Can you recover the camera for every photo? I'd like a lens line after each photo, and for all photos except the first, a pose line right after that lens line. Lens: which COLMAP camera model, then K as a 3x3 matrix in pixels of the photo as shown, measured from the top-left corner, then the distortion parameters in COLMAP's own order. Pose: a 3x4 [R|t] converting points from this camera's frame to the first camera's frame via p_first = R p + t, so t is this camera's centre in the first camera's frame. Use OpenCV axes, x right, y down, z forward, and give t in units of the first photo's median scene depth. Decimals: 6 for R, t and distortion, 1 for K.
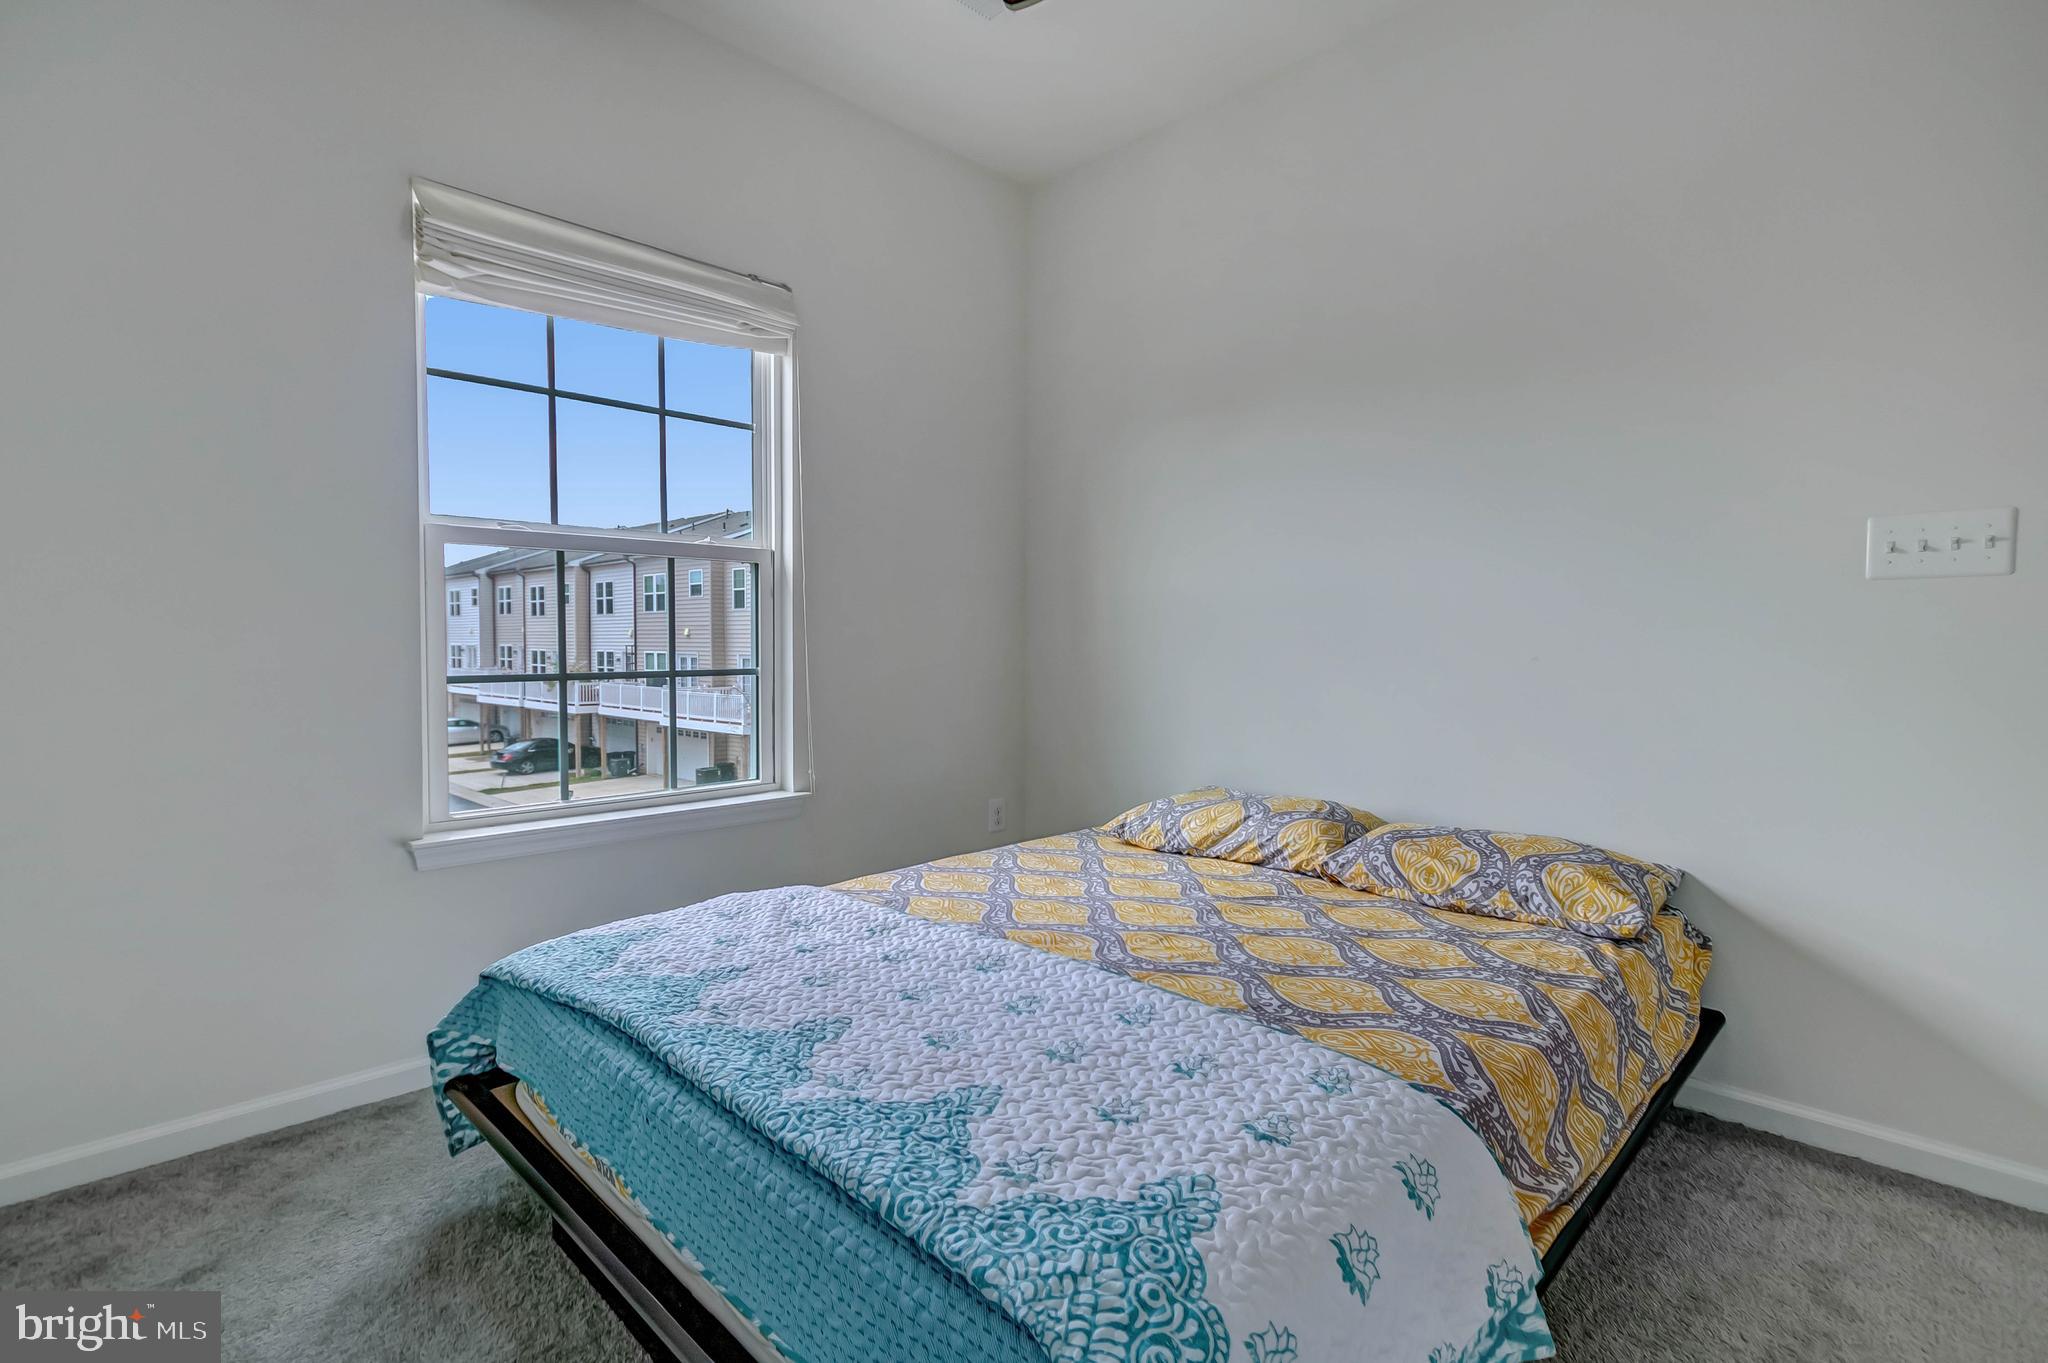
lens RADIAL K [[949.7, 0, 1018.2], [0, 949.7, 681.1], [0, 0, 1]] dist [0.003448, -0.000312]
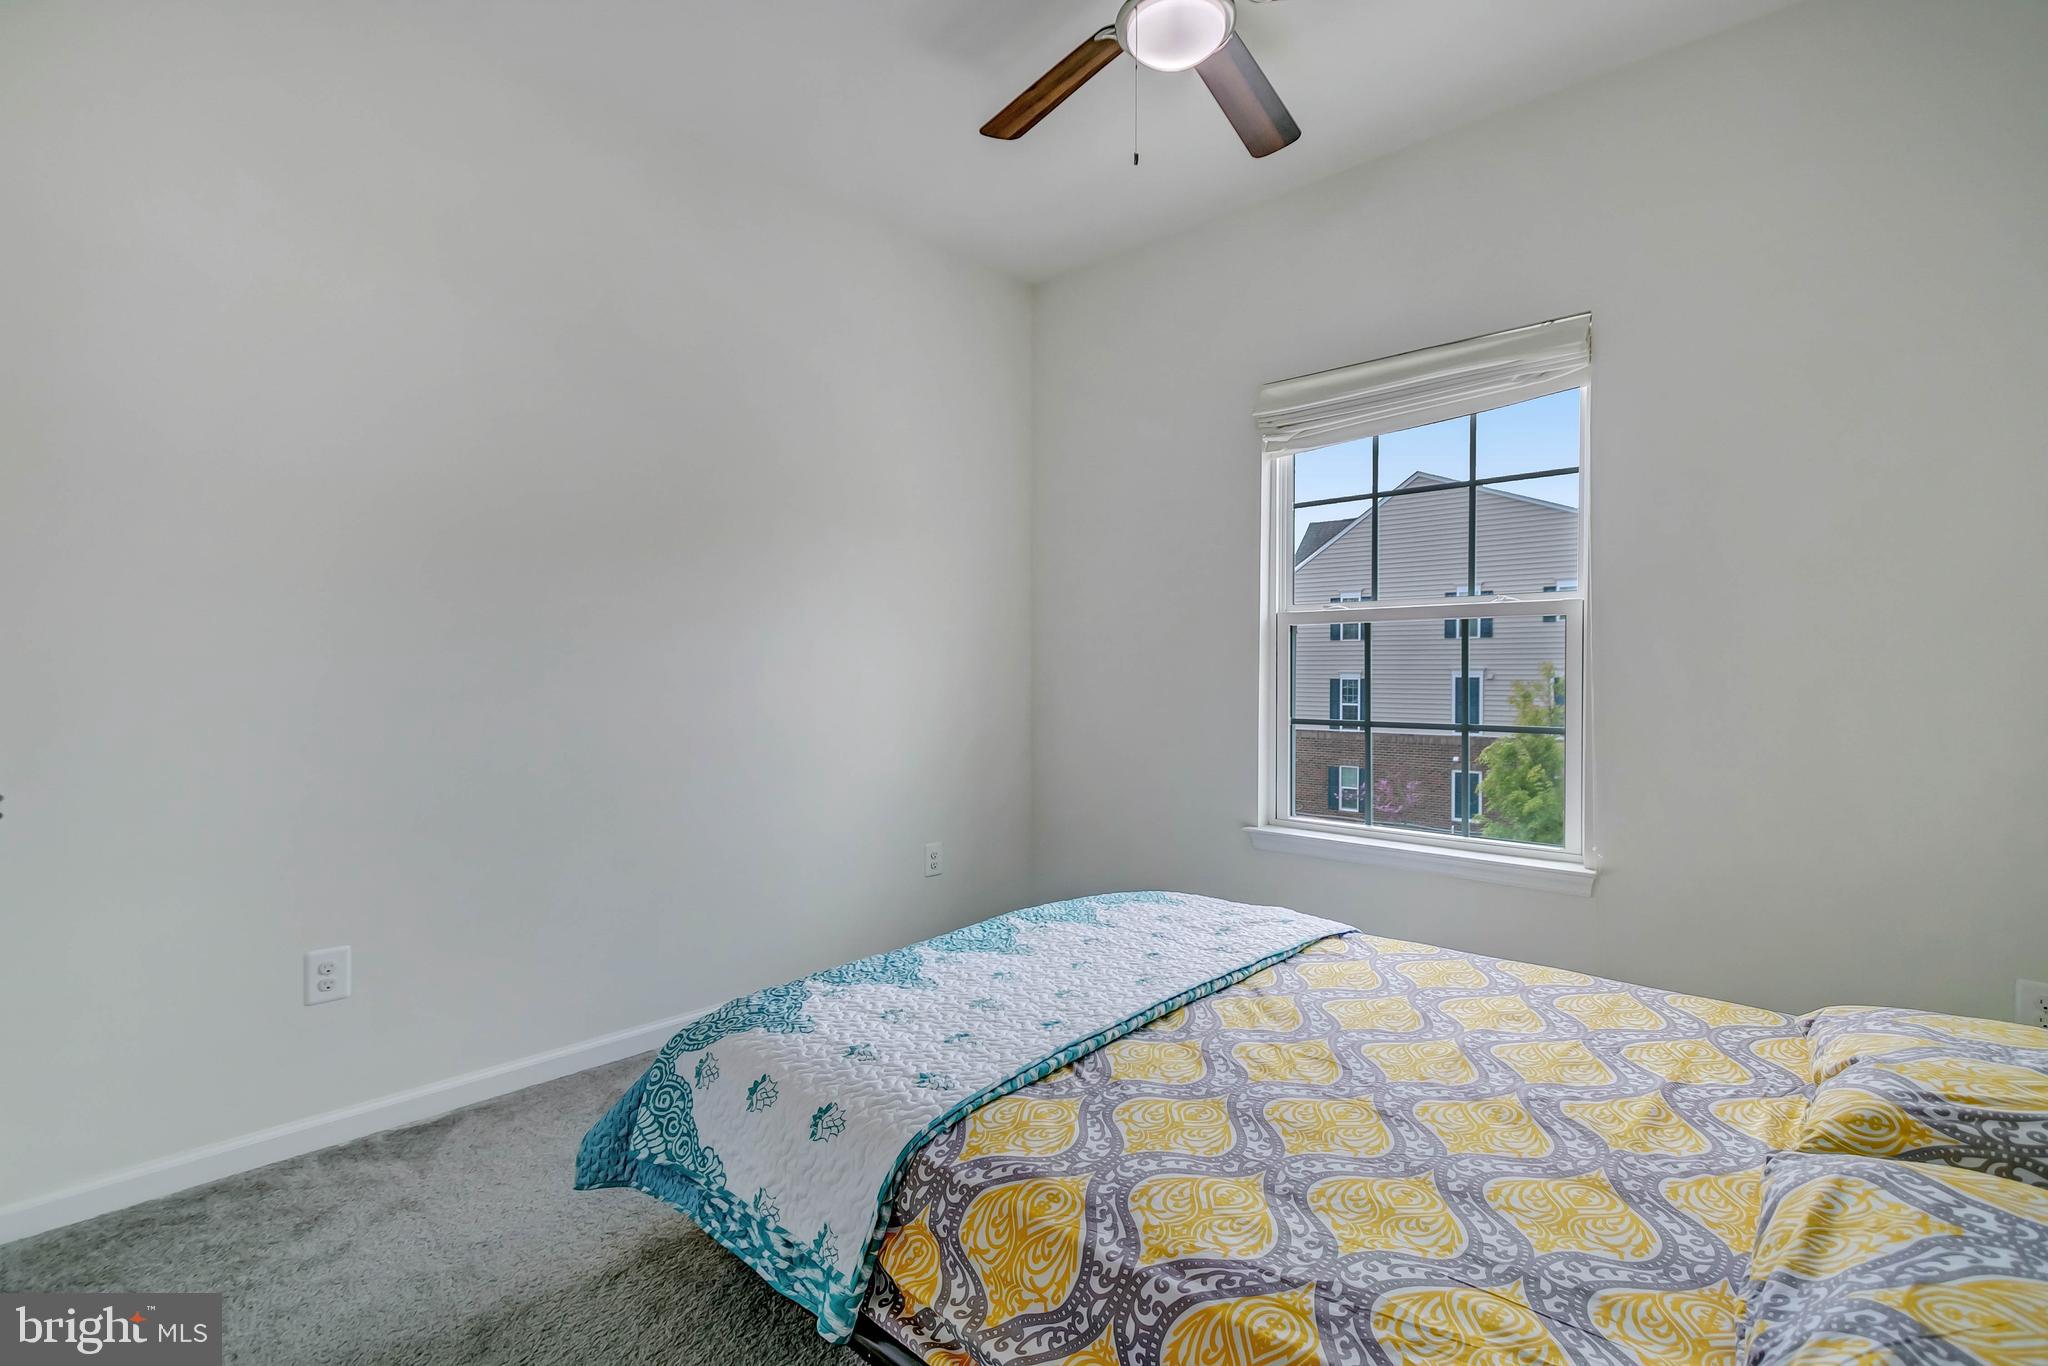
lens RADIAL K [[949.7, 0, 1018.2], [0, 949.7, 682.6], [0, 0, 1]] dist [0.003448, -0.000312]
pose [[0.039995, 0.014155, -0.999100, 1.006755], [-0.039429, 0.999143, 0.012577, -0.075608], [0.998422, 0.038891, 0.040519, 0.669856]]
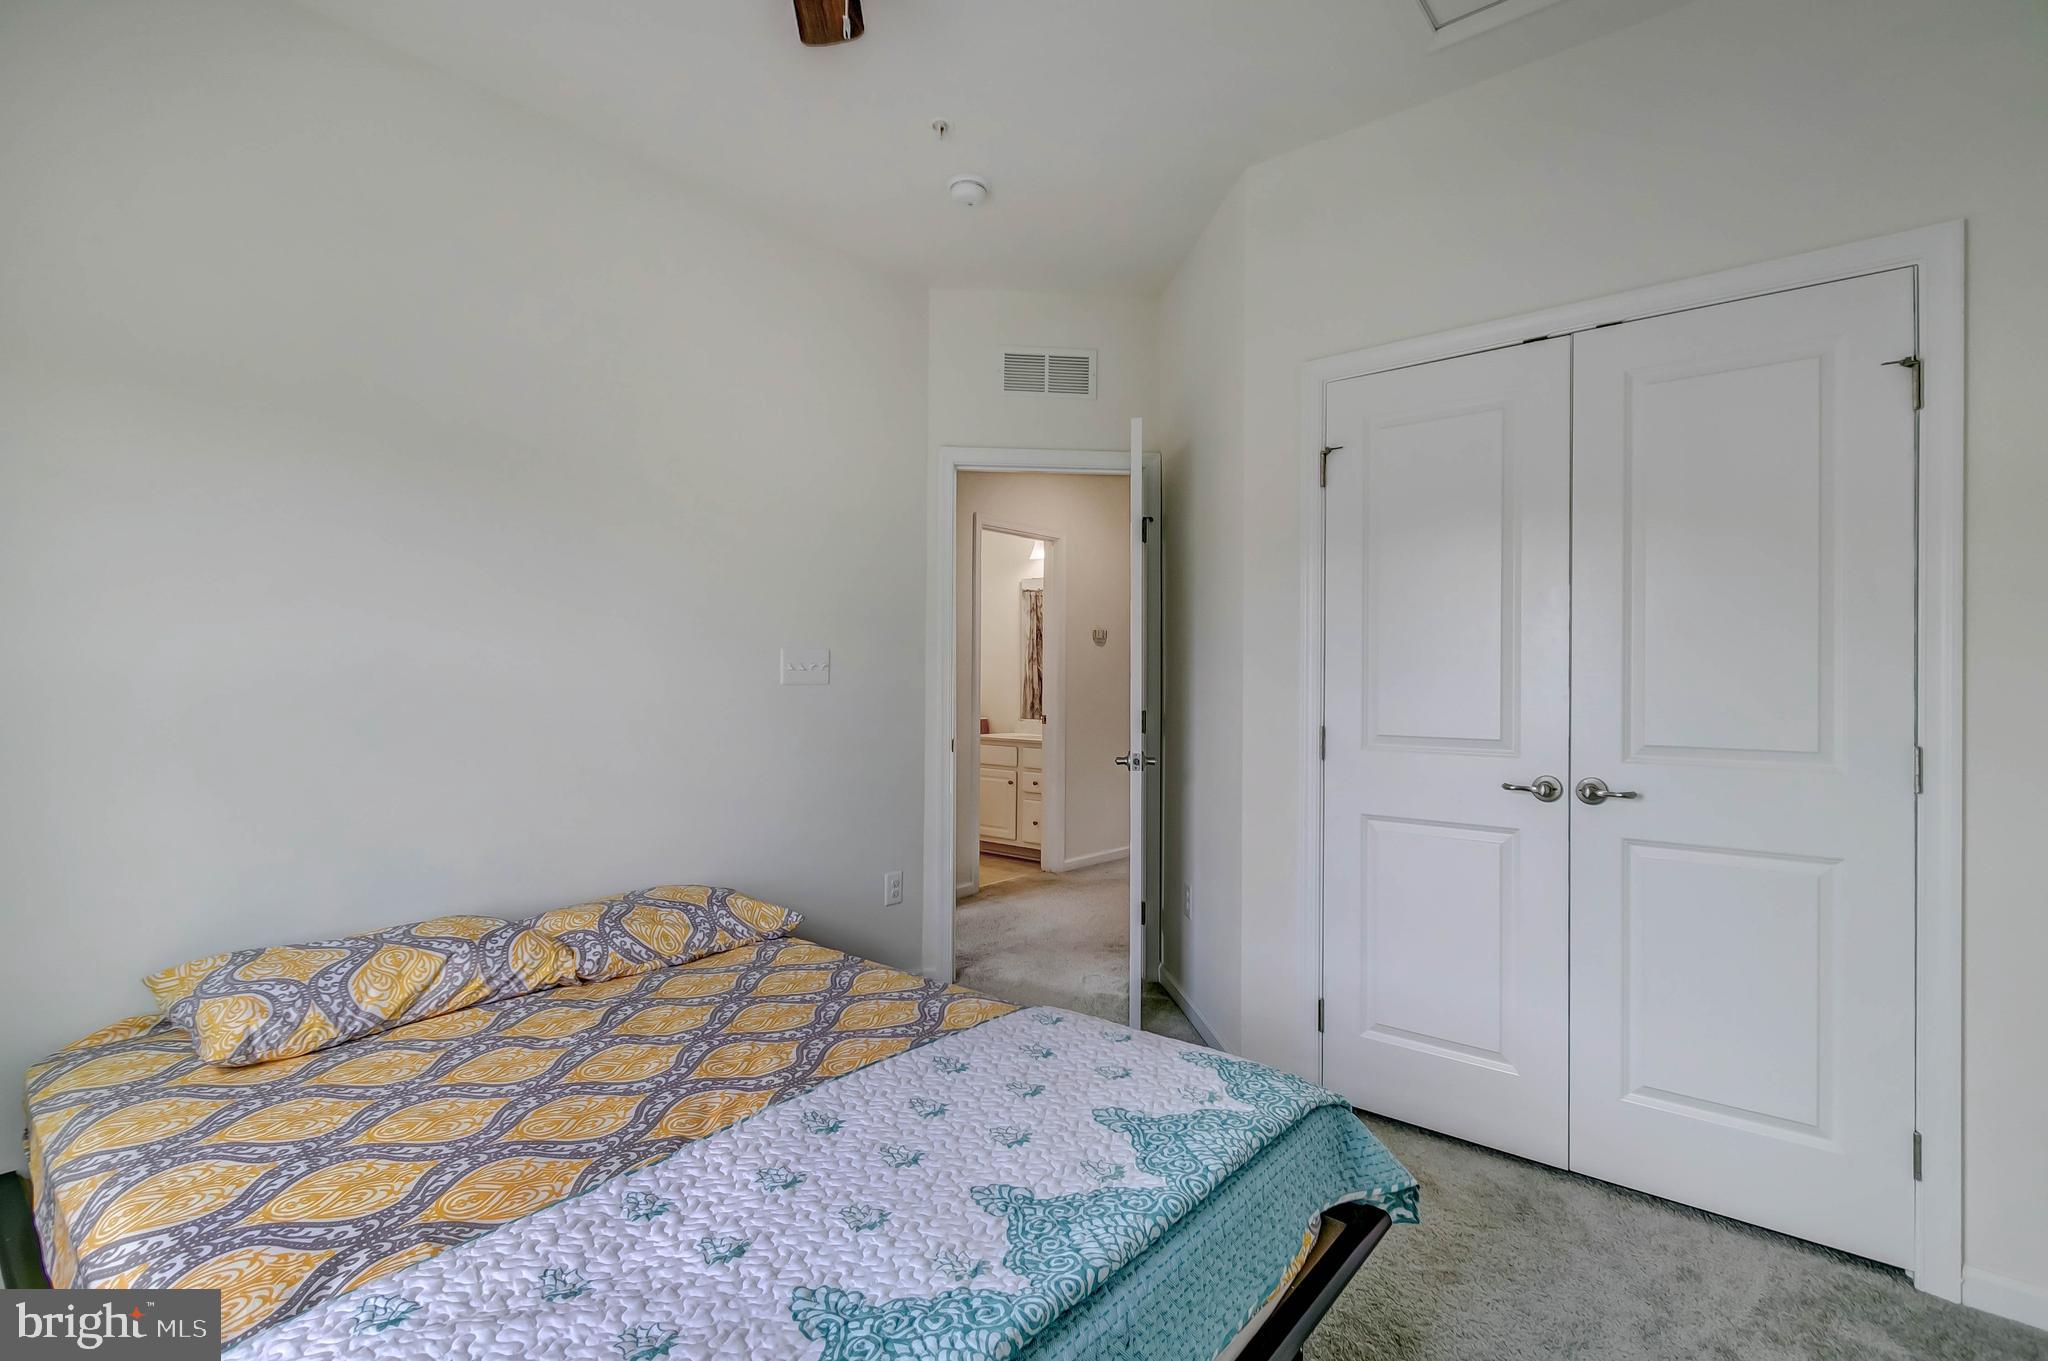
lens RADIAL K [[949.7, 0, 1018.2], [0, 949.7, 680.1], [0, 0, 1]] dist [0.003448, -0.000312]
pose [[-0.101092, -0.000793, 0.994877, -0.837919], [0.031498, 0.999496, 0.003998, -0.111188], [-0.994378, 0.031741, -0.101016, 0.775726]]
